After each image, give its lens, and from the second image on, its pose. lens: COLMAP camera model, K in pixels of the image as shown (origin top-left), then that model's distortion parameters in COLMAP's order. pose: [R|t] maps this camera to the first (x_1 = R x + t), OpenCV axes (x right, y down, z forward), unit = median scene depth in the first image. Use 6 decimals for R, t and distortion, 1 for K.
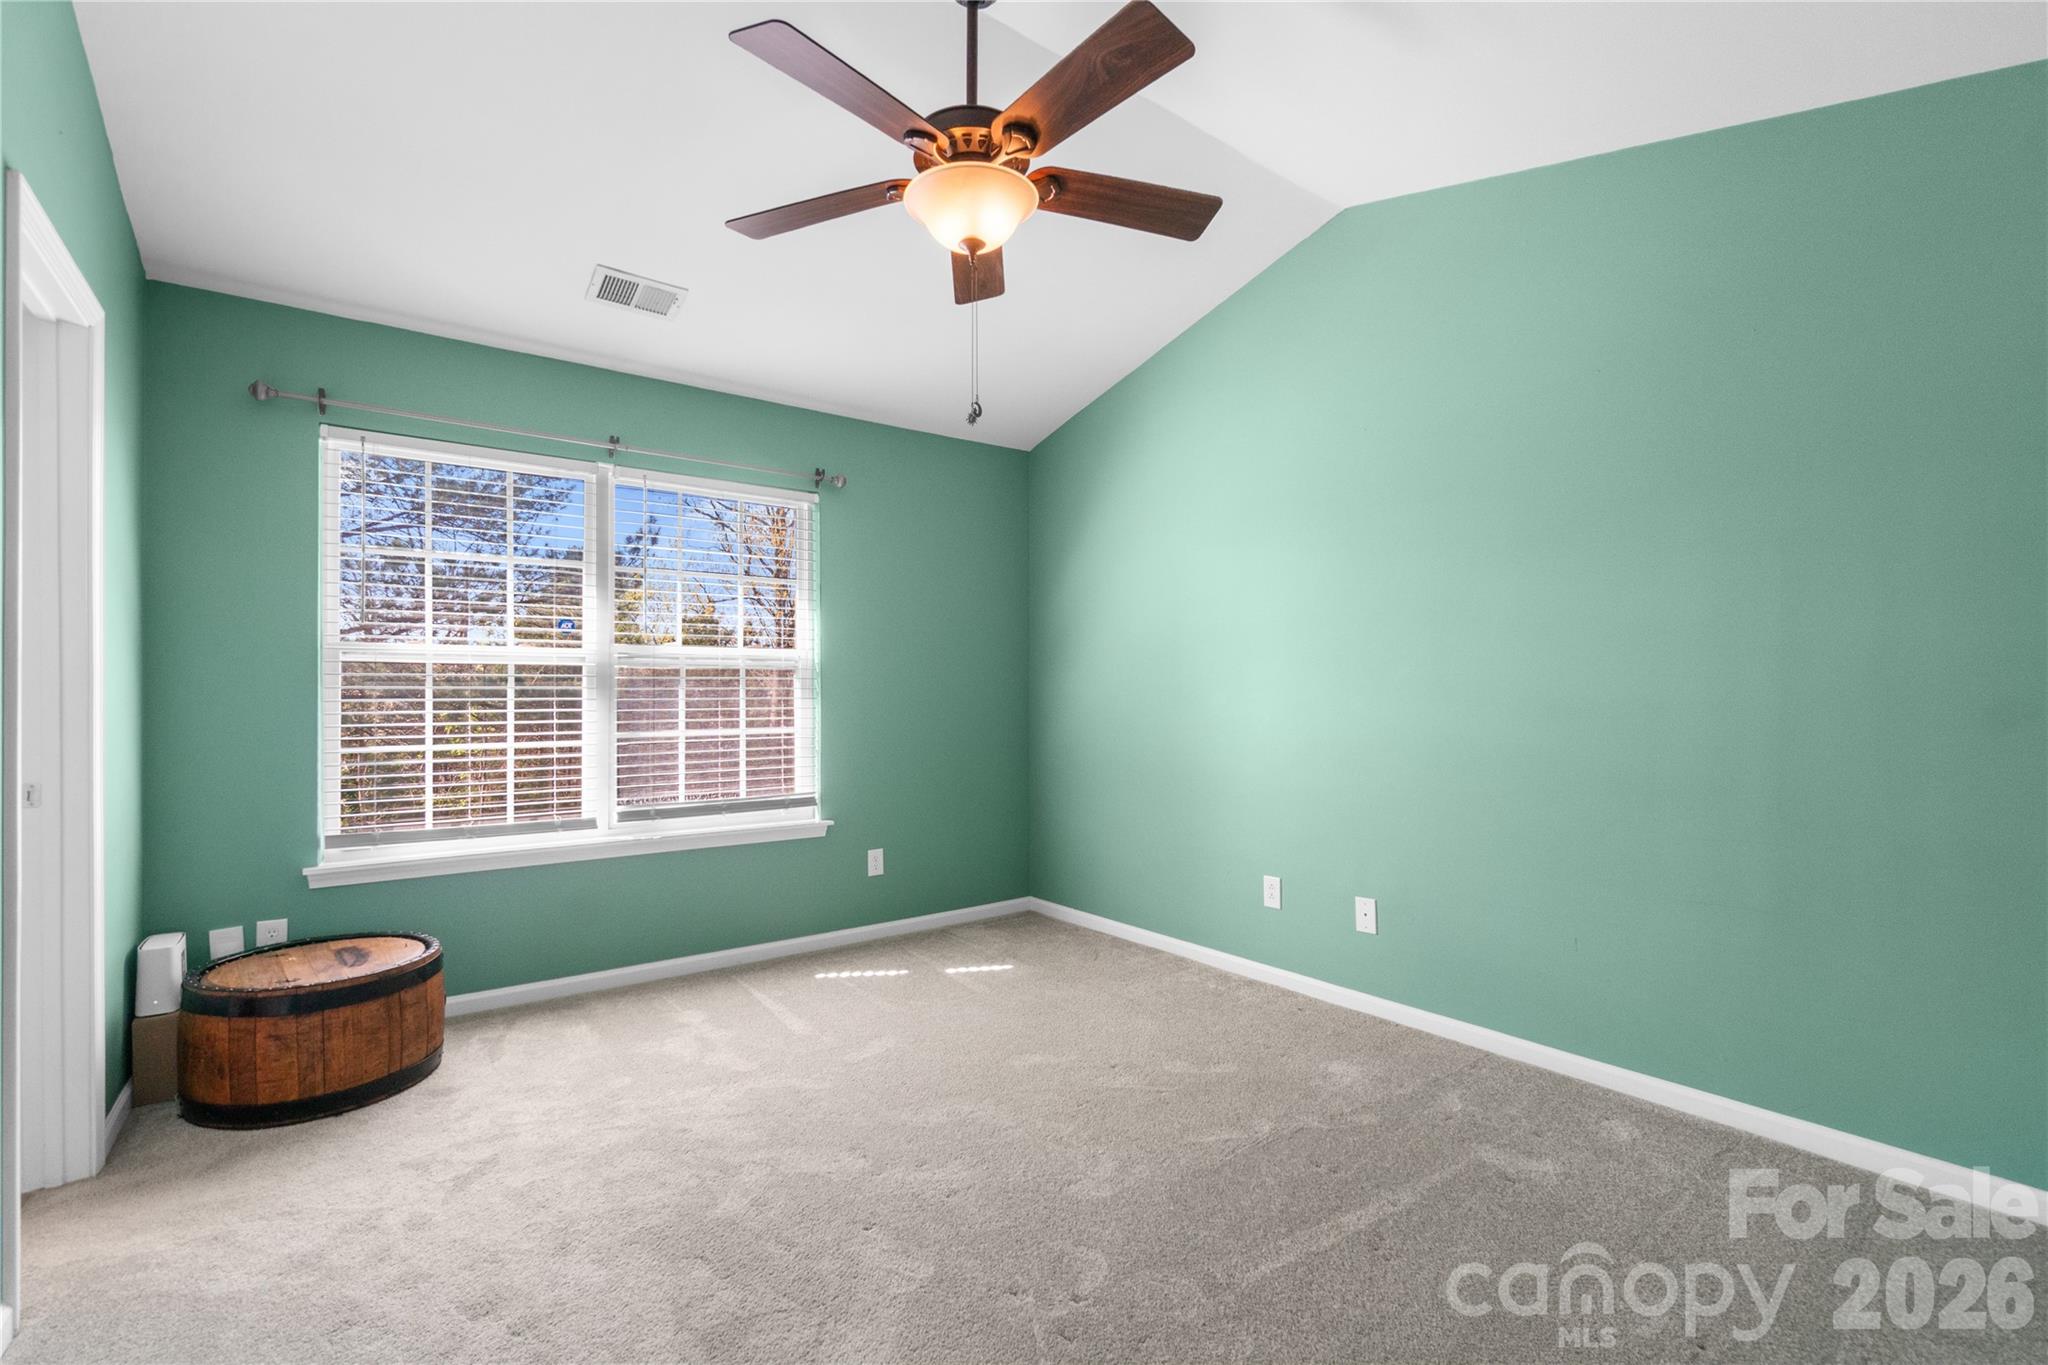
lens RADIAL K [[893.3, 0, 1003.2], [0, 893.3, 681.4], [0, 0, 1]] dist [0.001923, -0.000349]
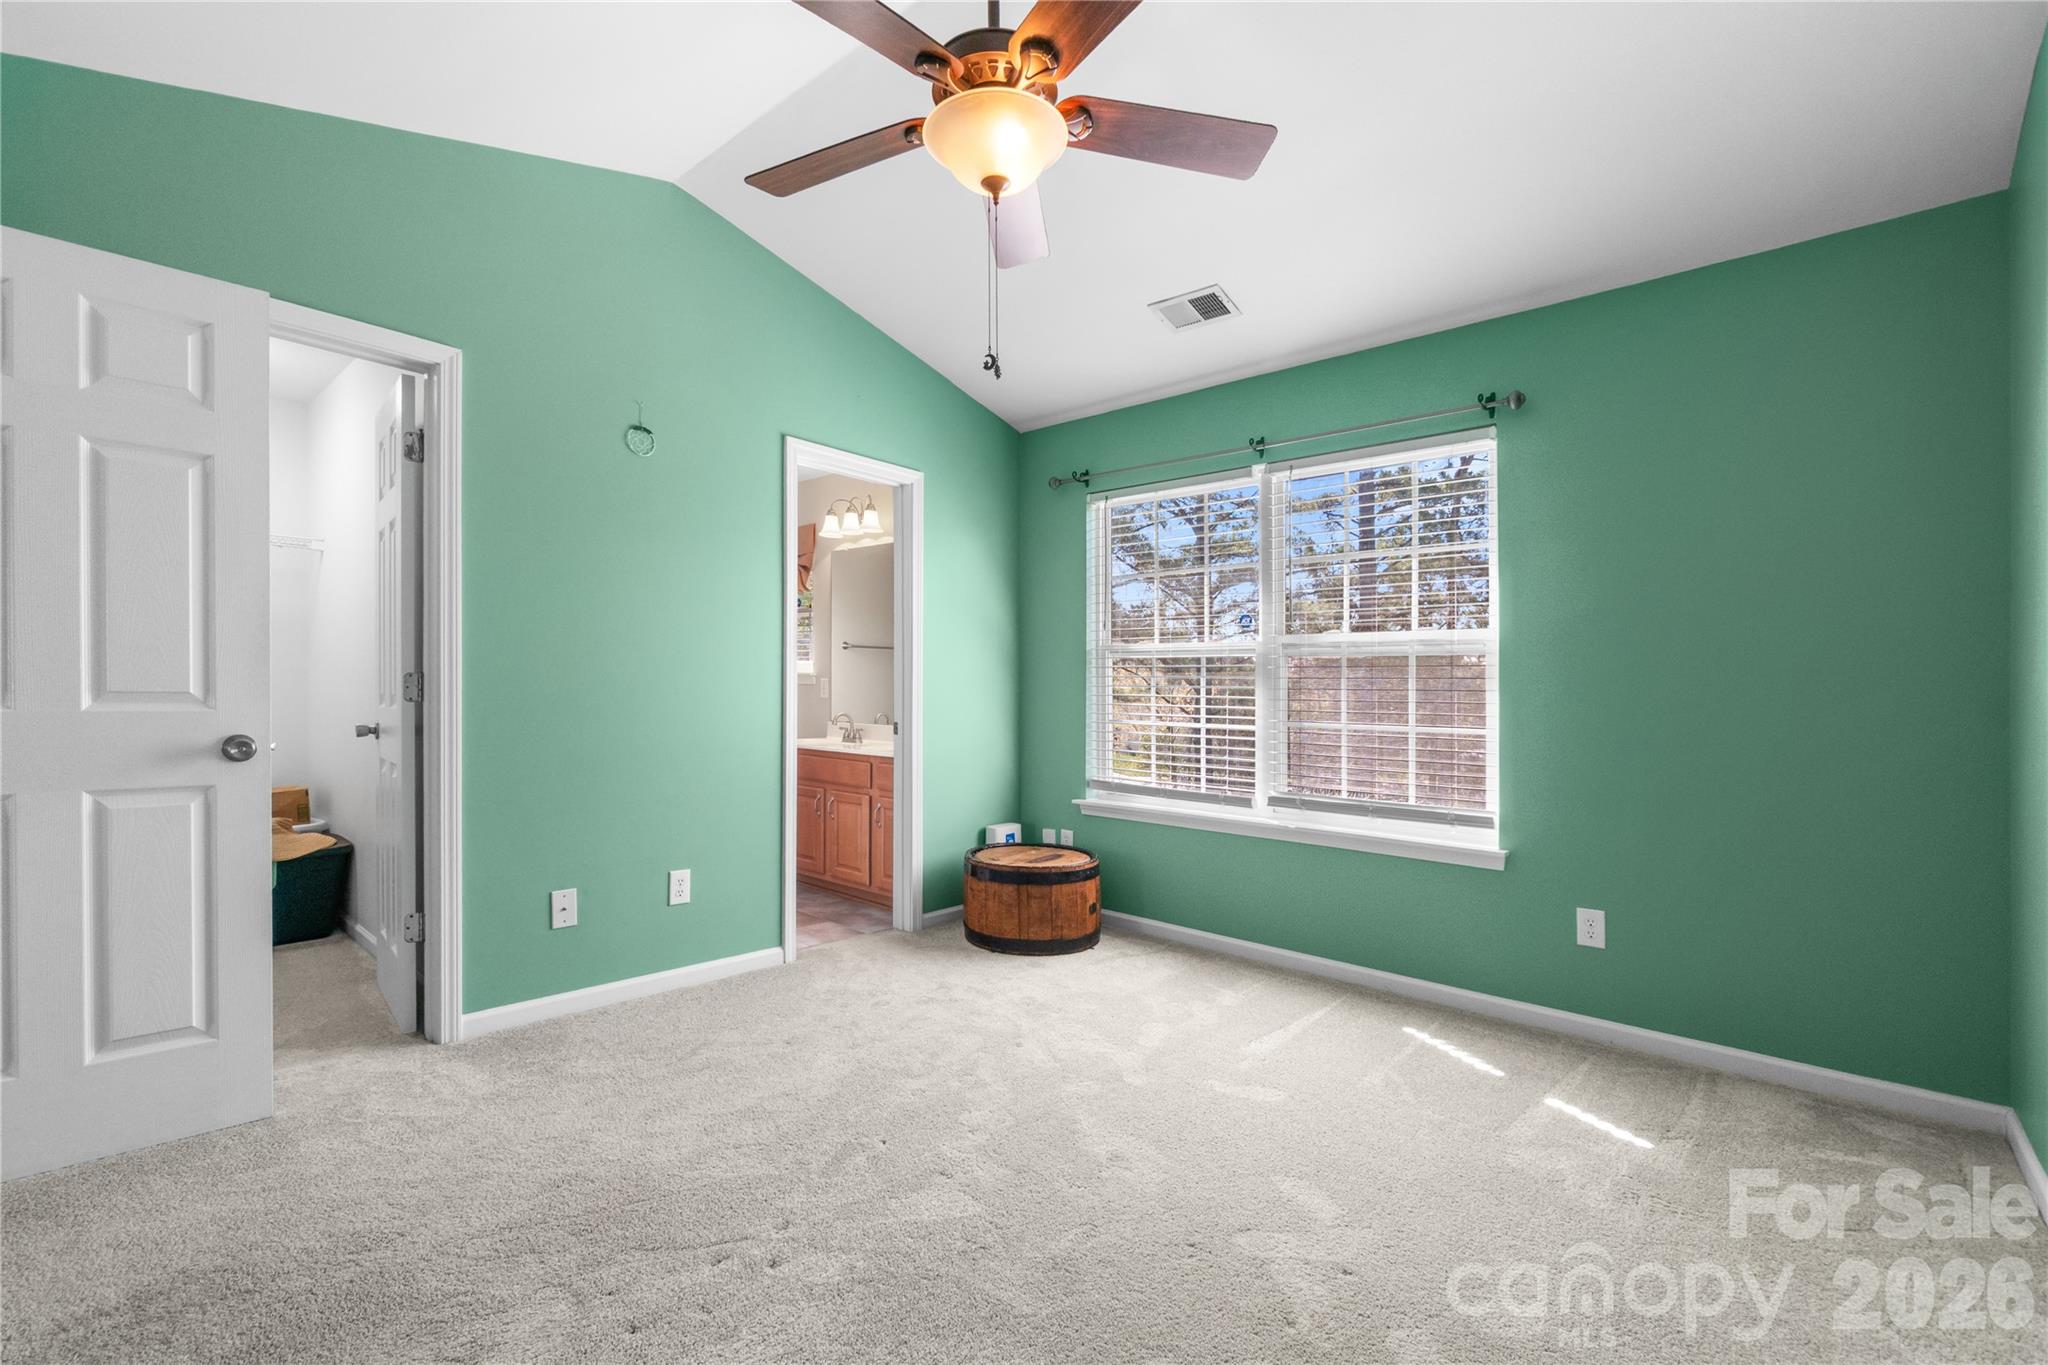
lens RADIAL K [[893.3, 0, 1006.2], [0, 893.3, 683.9], [0, 0, 1]] dist [0.001923, -0.000349]
pose [[0.199624, 0.003611, -0.979866, 0.528273], [0.001780, 0.999990, 0.004048, 0.010704], [0.979871, -0.002552, 0.199616, 0.488408]]
